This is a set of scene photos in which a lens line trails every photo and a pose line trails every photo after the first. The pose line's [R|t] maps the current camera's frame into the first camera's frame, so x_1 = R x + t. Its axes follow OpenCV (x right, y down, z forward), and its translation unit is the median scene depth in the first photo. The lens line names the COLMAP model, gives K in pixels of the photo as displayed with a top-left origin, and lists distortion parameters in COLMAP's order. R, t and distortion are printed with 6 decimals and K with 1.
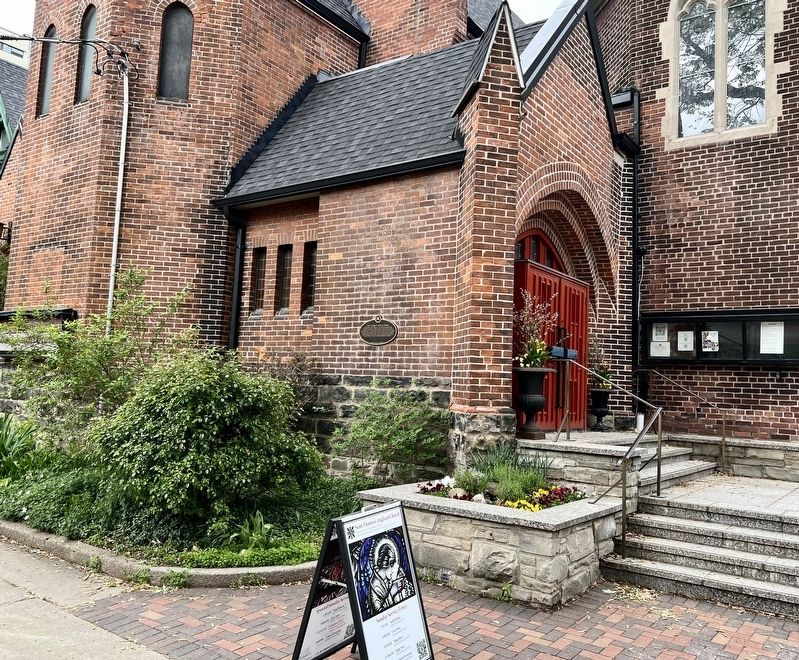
lens RADIAL K [[692.7, 0, 399.5], [0, 692.7, 329.2], [0, 0, 1]] dist [0.059451, -0.009687]
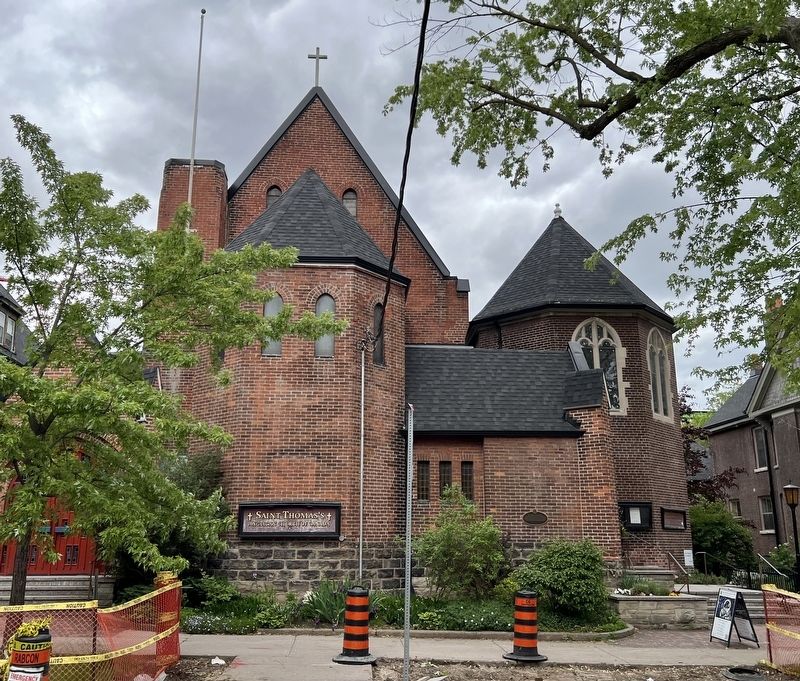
lens RADIAL K [[780.2, 0, 399.7], [0, 780.2, 341.1], [0, 0, 1]] dist [0.024933, 0.000000]
pose [[0.782834, 0.118626, 0.610818, -1.624800], [-0.026217, 0.987075, -0.158098, -0.122320], [-0.621678, 0.107750, 0.775826, -0.464215]]
